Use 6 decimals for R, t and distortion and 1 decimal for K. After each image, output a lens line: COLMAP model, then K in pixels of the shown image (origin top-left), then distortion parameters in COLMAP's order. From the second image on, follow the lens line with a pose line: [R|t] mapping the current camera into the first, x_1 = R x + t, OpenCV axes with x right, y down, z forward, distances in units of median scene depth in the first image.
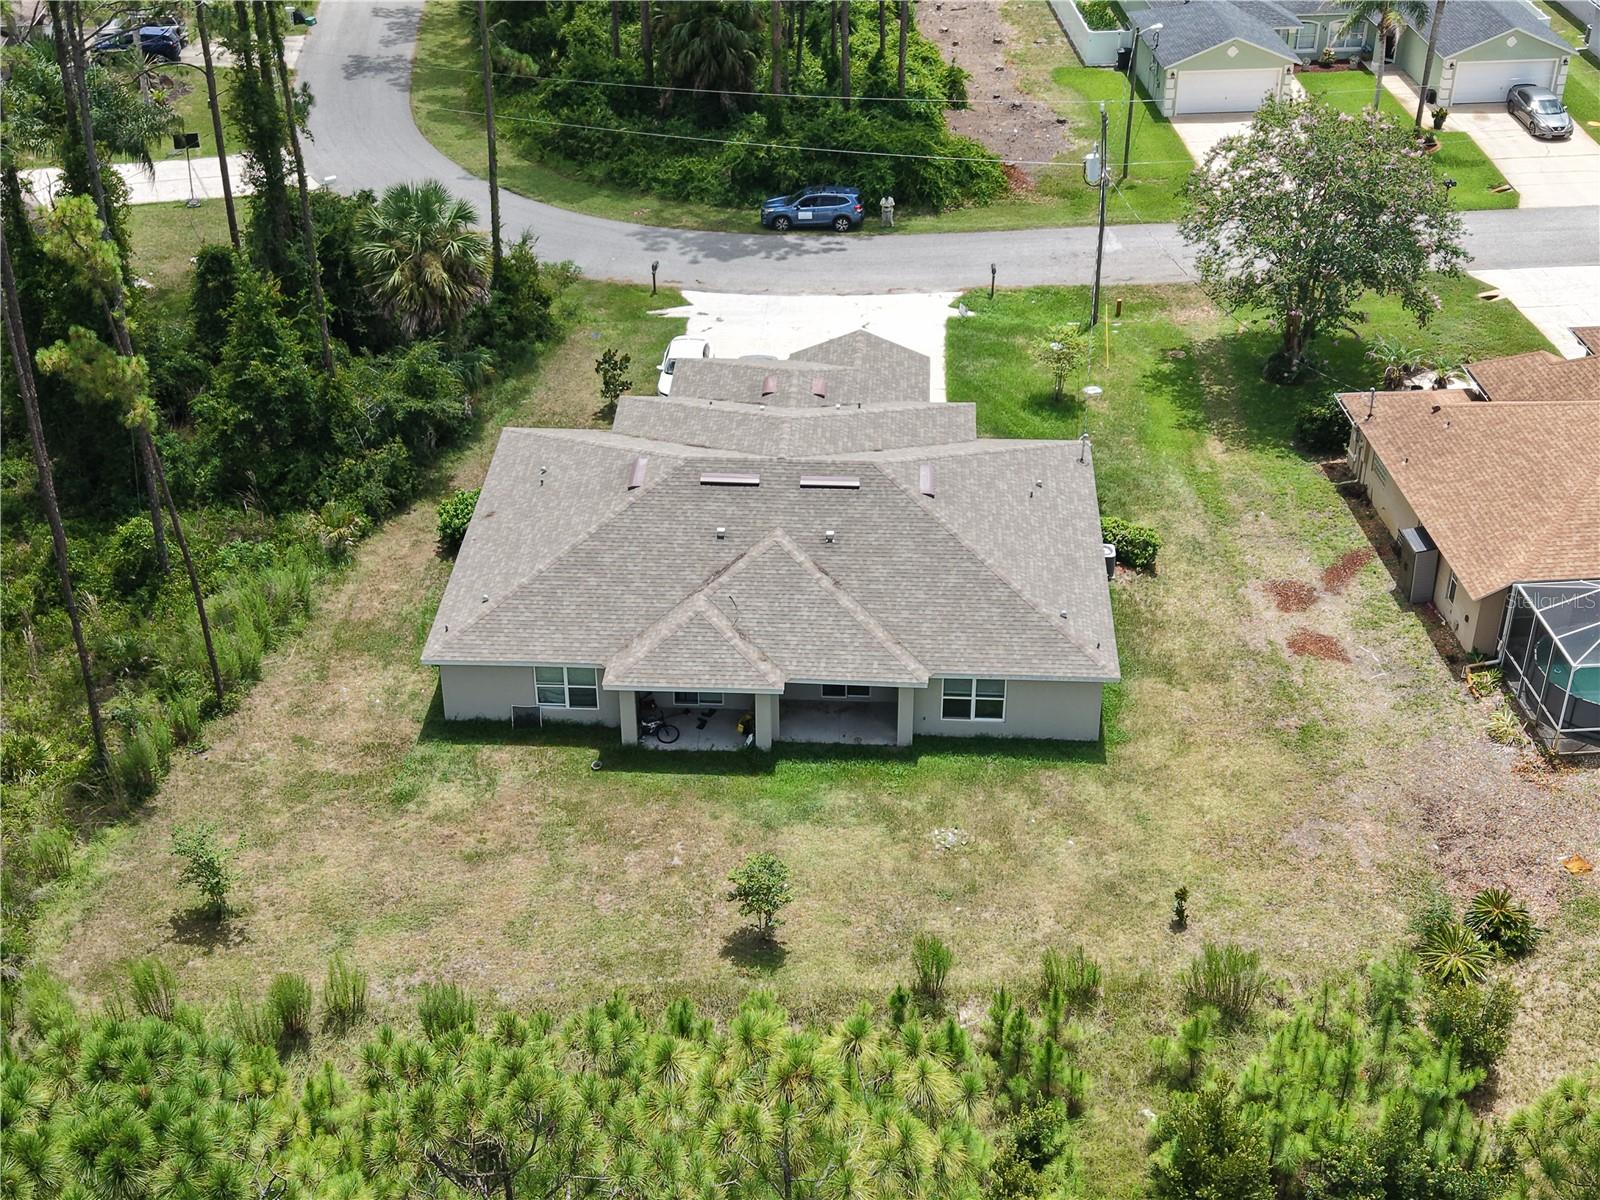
lens RADIAL K [[1096.3, 0, 799.6], [0, 1096.3, 609.7], [0, 0, 1]] dist [0.022840, -0.011462]
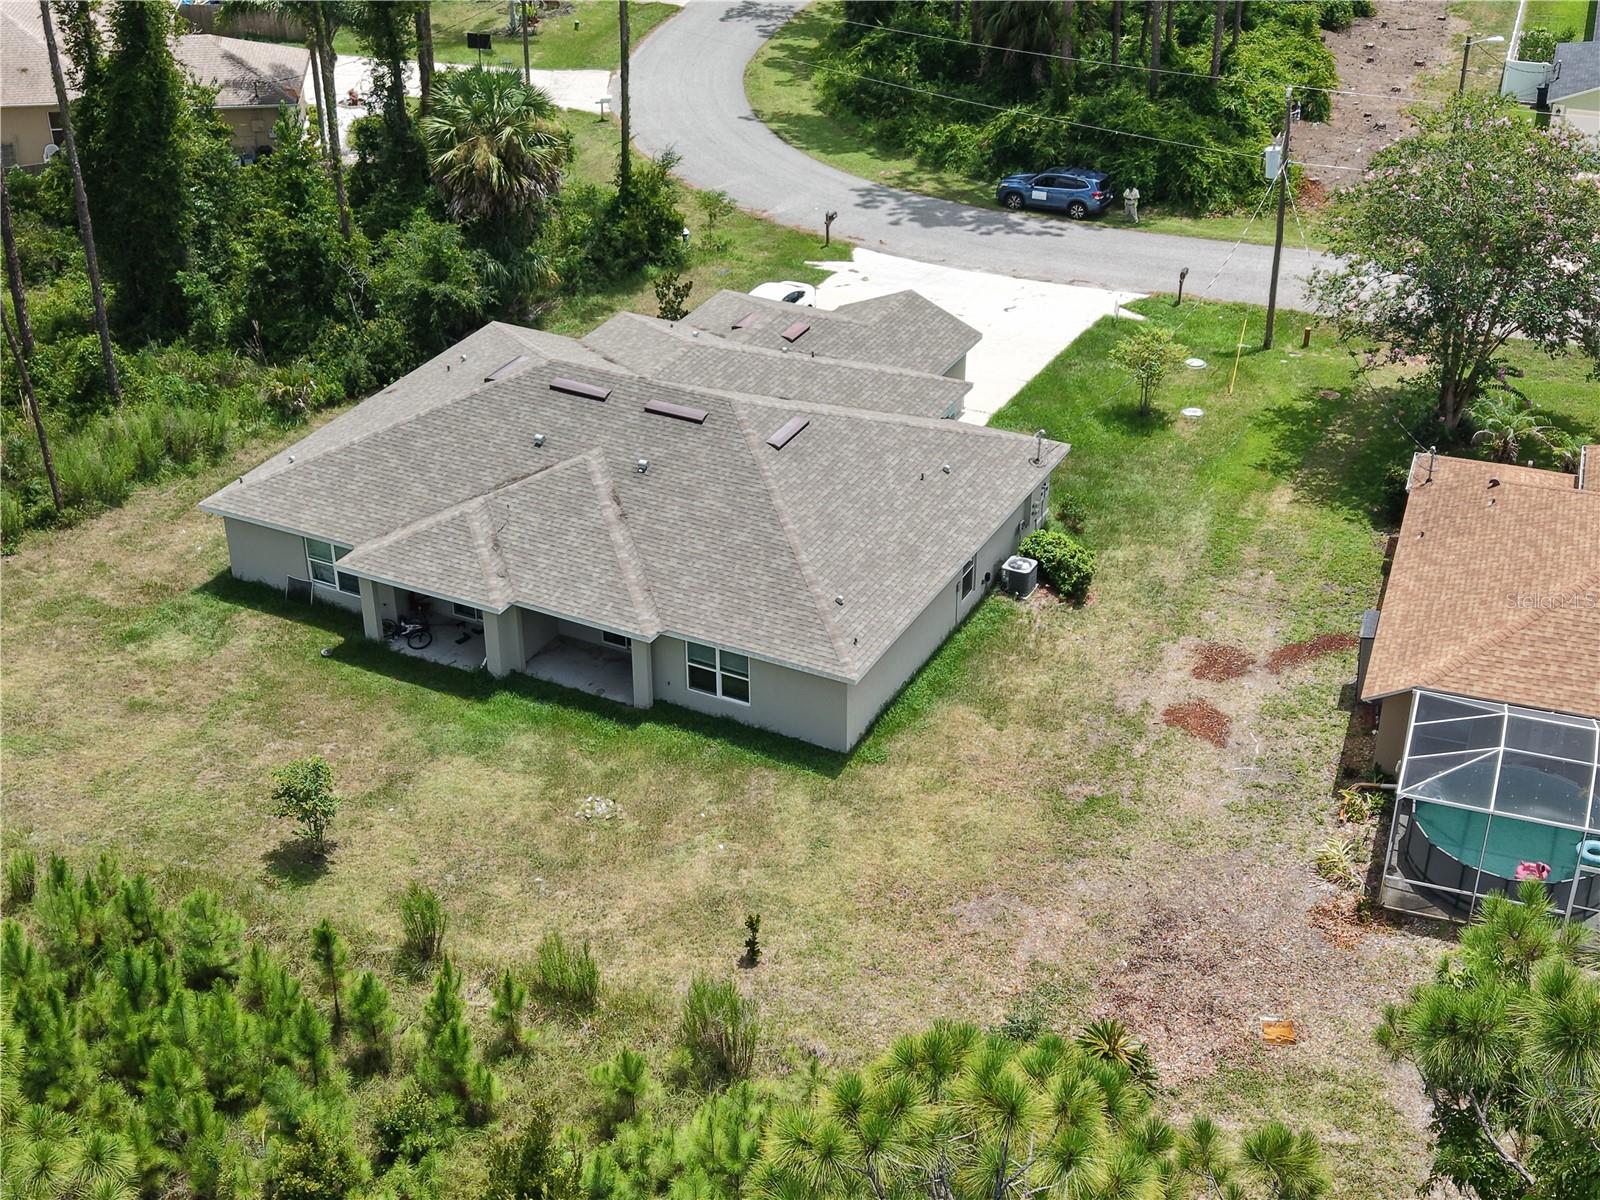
lens RADIAL K [[1181.2, 0, 797.7], [0, 1181.2, 595.2], [0, 0, 1]] dist [0.035266, -0.036202]
pose [[0.957398, 0.215850, -0.191825, 0.355996], [-0.218985, 0.975716, 0.004965, 0.003222], [0.188239, 0.037254, 0.981417, 0.085882]]
